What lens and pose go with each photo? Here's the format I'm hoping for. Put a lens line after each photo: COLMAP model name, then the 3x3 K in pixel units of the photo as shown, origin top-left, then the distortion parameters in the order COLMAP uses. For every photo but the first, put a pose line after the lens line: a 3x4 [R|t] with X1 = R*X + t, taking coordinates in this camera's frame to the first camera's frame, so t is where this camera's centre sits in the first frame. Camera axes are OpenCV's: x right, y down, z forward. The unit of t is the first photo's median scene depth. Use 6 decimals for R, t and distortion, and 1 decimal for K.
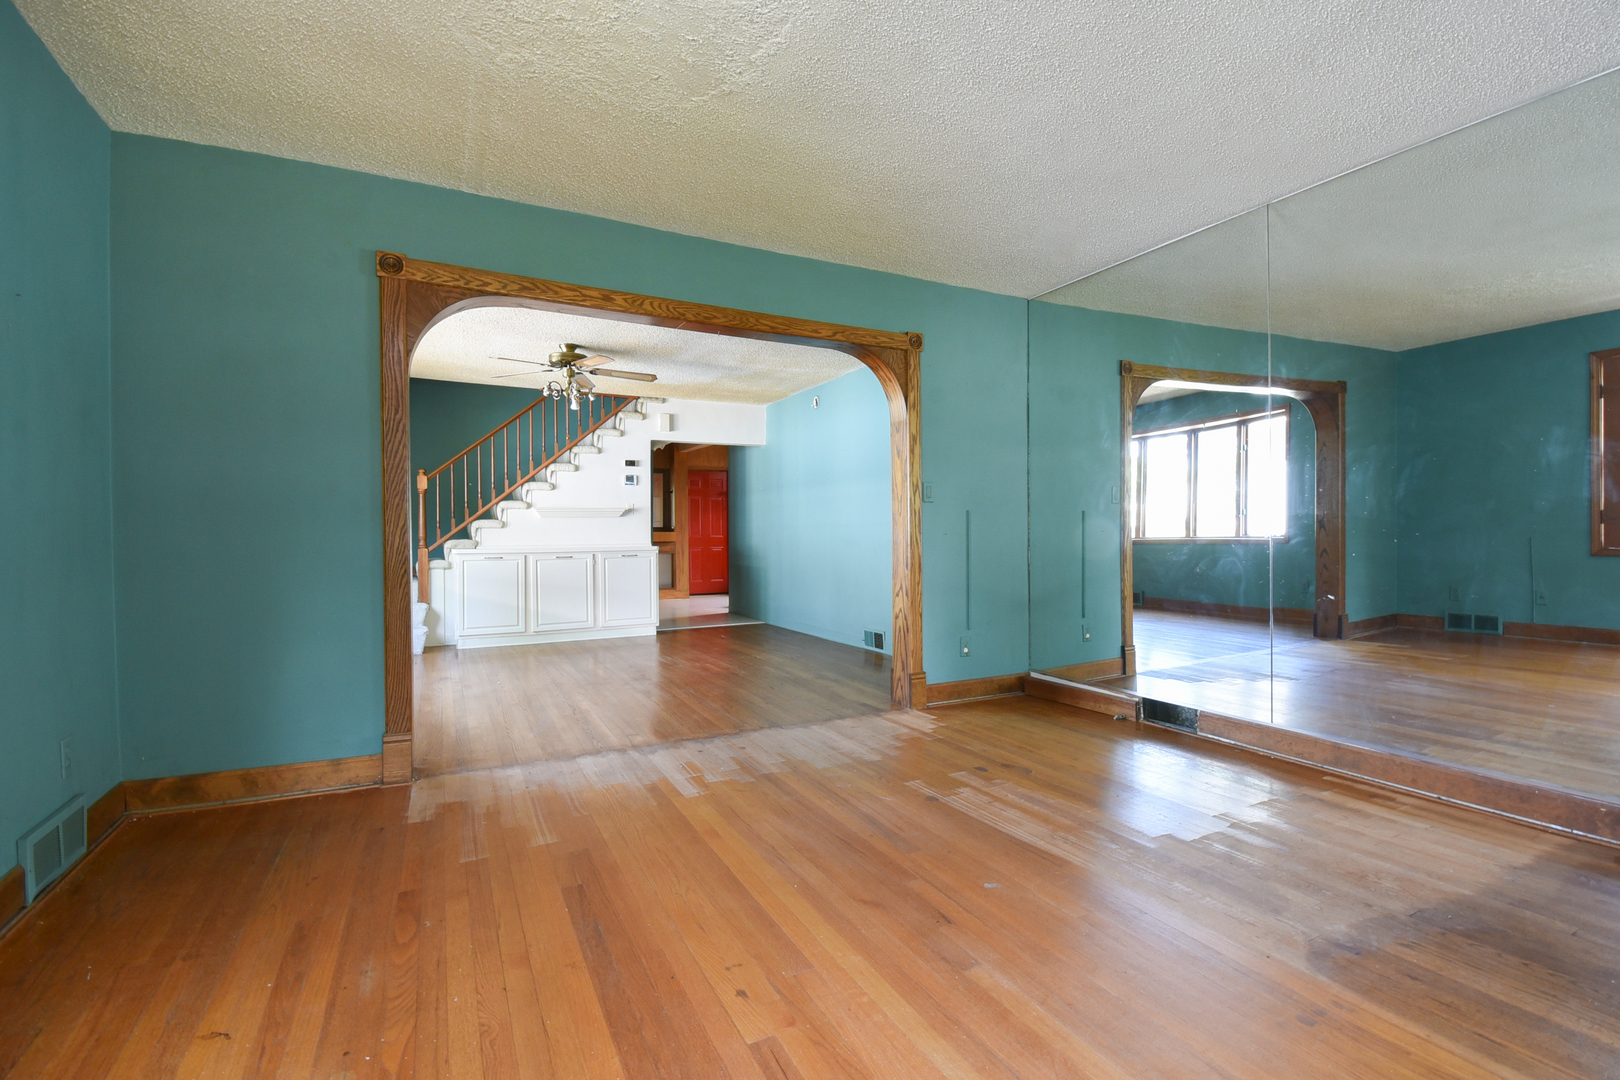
lens RADIAL K [[708.6, 0, 809.7], [0, 708.6, 542.2], [0, 0, 1]] dist [0.021736, -0.027380]
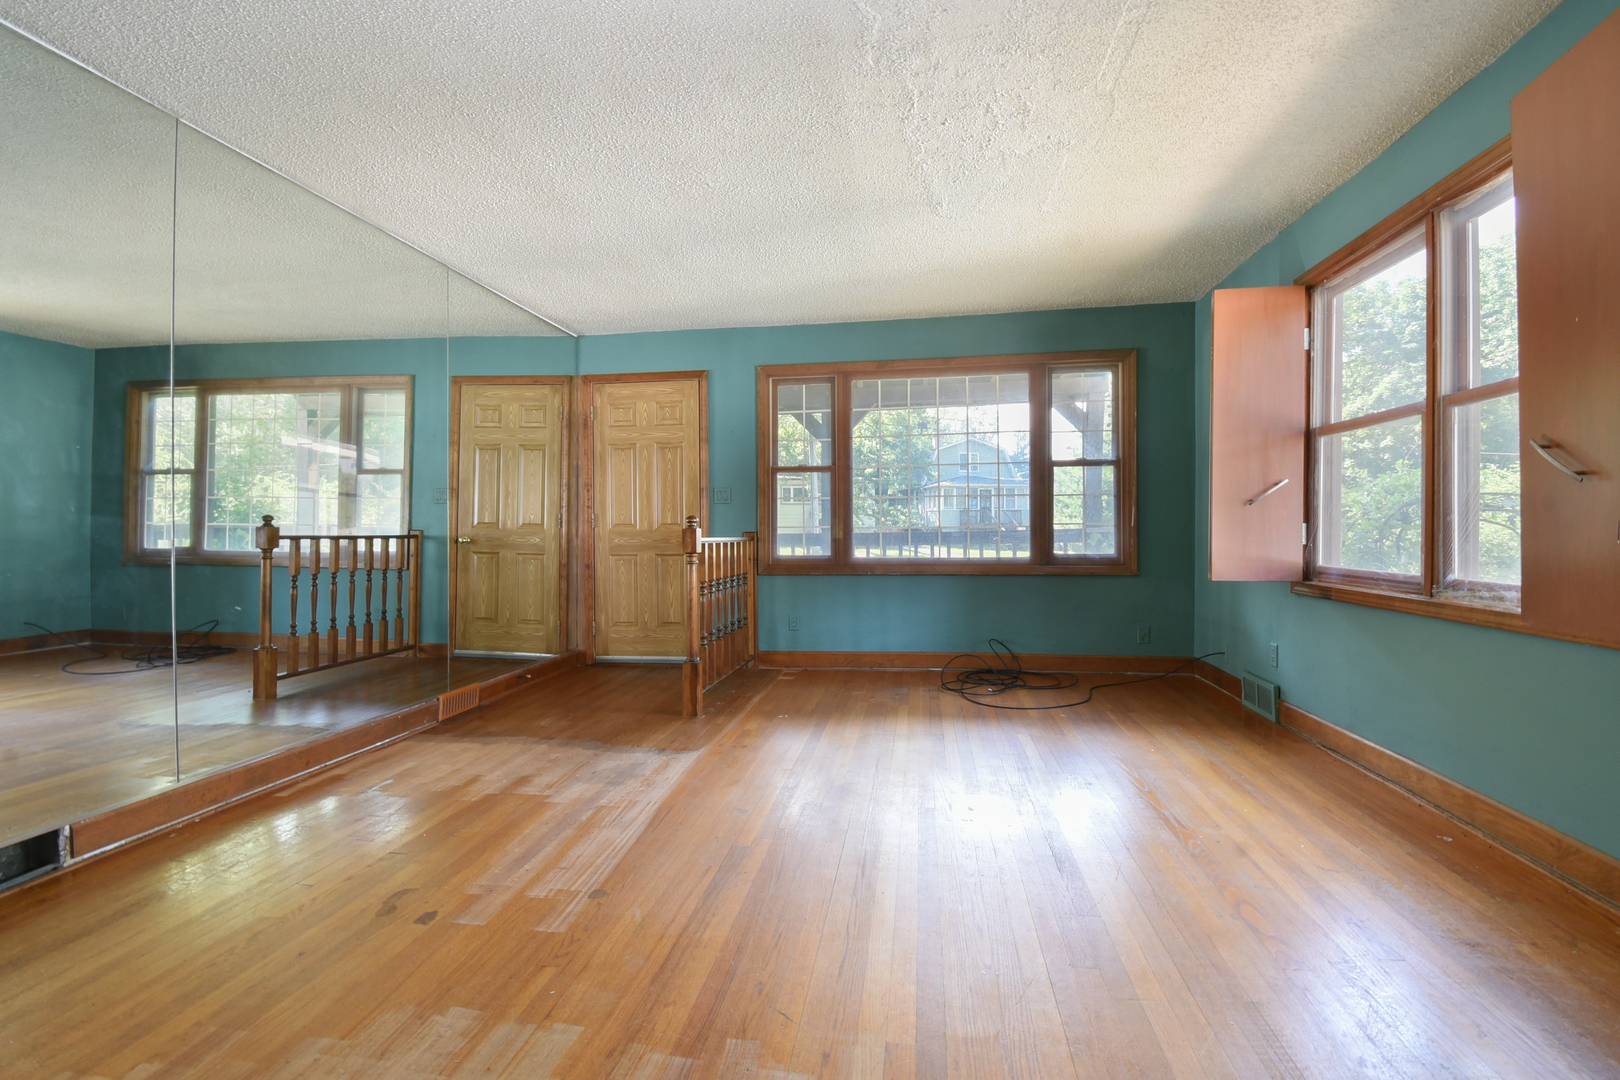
lens RADIAL K [[708.6, 0, 809.7], [0, 708.6, 542.2], [0, 0, 1]] dist [0.021736, -0.027380]
pose [[-0.816903, 0.007815, 0.576722, -0.303260], [0.018296, 0.999756, 0.012368, -0.003595], [-0.576485, 0.020655, -0.816847, 1.033487]]
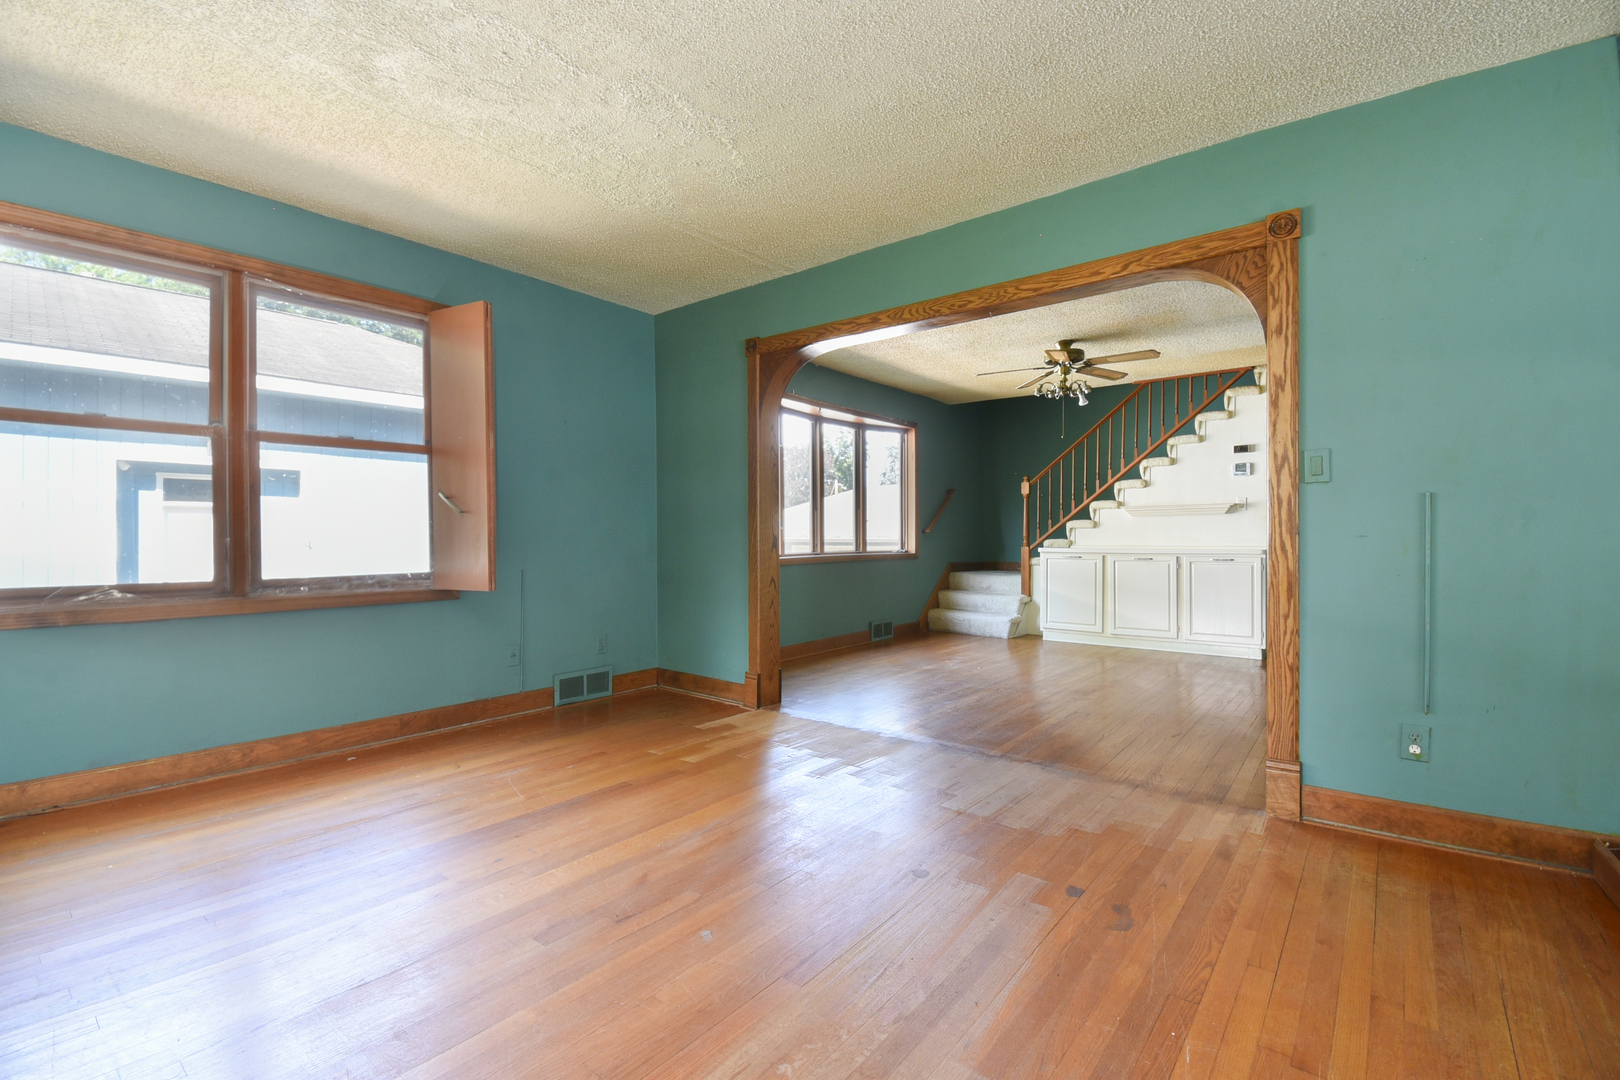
lens RADIAL K [[708.6, 0, 809.7], [0, 708.6, 542.2], [0, 0, 1]] dist [0.021736, -0.027380]
pose [[0.412730, 0.013103, -0.910759, 0.586753], [-0.012324, 0.999885, 0.008801, -0.007078], [0.910770, 0.007592, 0.412845, 0.395407]]
